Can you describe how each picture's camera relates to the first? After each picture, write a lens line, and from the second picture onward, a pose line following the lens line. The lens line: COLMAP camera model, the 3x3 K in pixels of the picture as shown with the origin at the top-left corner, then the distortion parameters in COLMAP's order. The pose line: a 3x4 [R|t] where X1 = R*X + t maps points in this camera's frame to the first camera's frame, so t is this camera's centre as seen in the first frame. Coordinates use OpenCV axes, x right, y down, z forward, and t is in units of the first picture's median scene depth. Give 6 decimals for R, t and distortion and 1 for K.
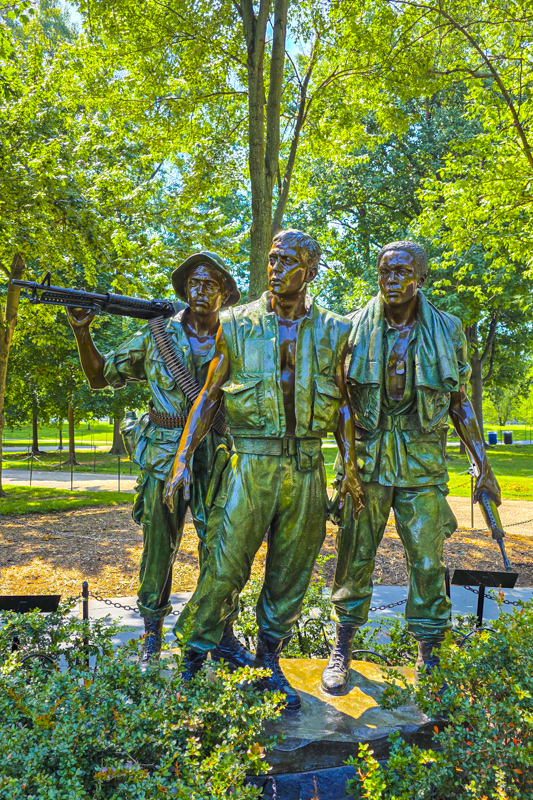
lens RADIAL K [[621.6, 0, 264.3], [0, 621.6, 401.4], [0, 0, 1]] dist [0.071126, -0.068118]
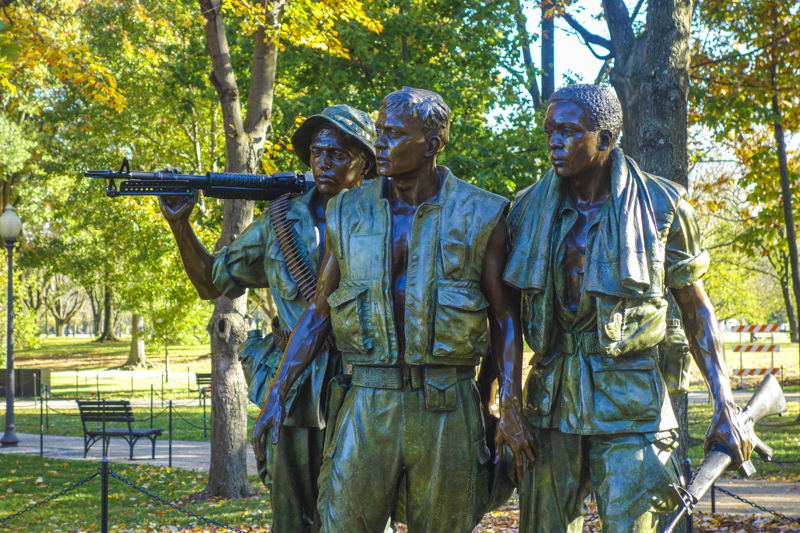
lens RADIAL K [[1556.5, 0, 400.1], [0, 1556.5, 264.1], [0, 0, 1]] dist [-0.082979, 0.000000]
pose [[0.946389, -0.024856, -0.322072, 0.562518], [0.019709, 0.999621, -0.019233, -0.023726], [0.322428, 0.011854, 0.946520, -0.684591]]
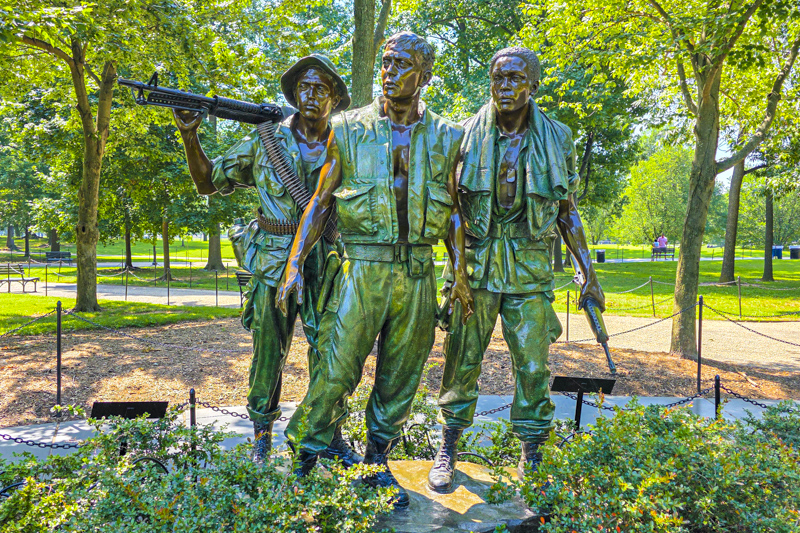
lens RADIAL K [[621.6, 0, 385.3], [0, 621.6, 254.2], [0, 0, 1]] dist [0.071126, -0.068118]
pose [[0.999212, 0.006329, 0.039183, -0.022109], [-0.008533, 0.998374, 0.056362, 0.016697], [-0.038763, -0.056652, 0.997641, -0.003038]]
